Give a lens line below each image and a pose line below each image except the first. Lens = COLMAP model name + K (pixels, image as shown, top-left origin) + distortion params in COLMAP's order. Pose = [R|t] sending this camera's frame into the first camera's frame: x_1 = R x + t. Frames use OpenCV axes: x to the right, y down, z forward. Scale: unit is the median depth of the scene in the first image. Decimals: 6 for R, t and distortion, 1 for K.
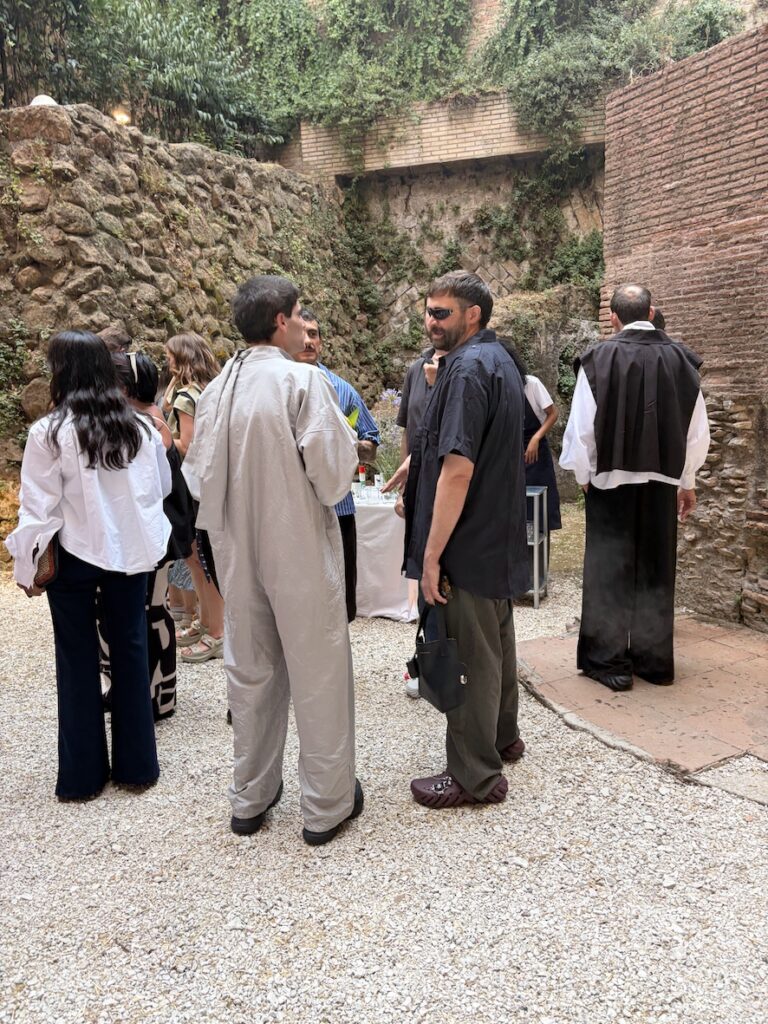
lens RADIAL K [[774.5, 0, 384.3], [0, 774.5, 510.3], [0, 0, 1]] dist [0.011578, 0.005923]
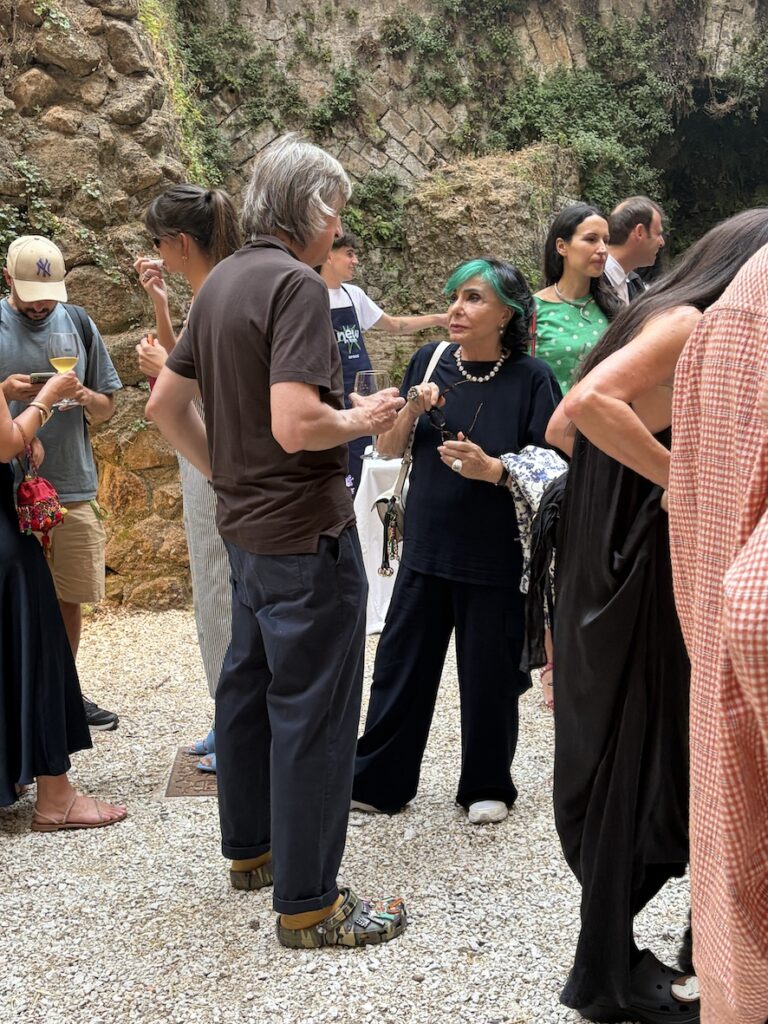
lens RADIAL K [[1291.8, 0, 384.2], [0, 1291.8, 512.4], [0, 0, 1]] dist [0.011943, 0.000000]
pose [[0.926470, -0.056795, 0.372060, -0.300459], [0.057887, 0.998289, 0.008243, 0.006995], [-0.371891, 0.013901, 0.928172, 0.021364]]
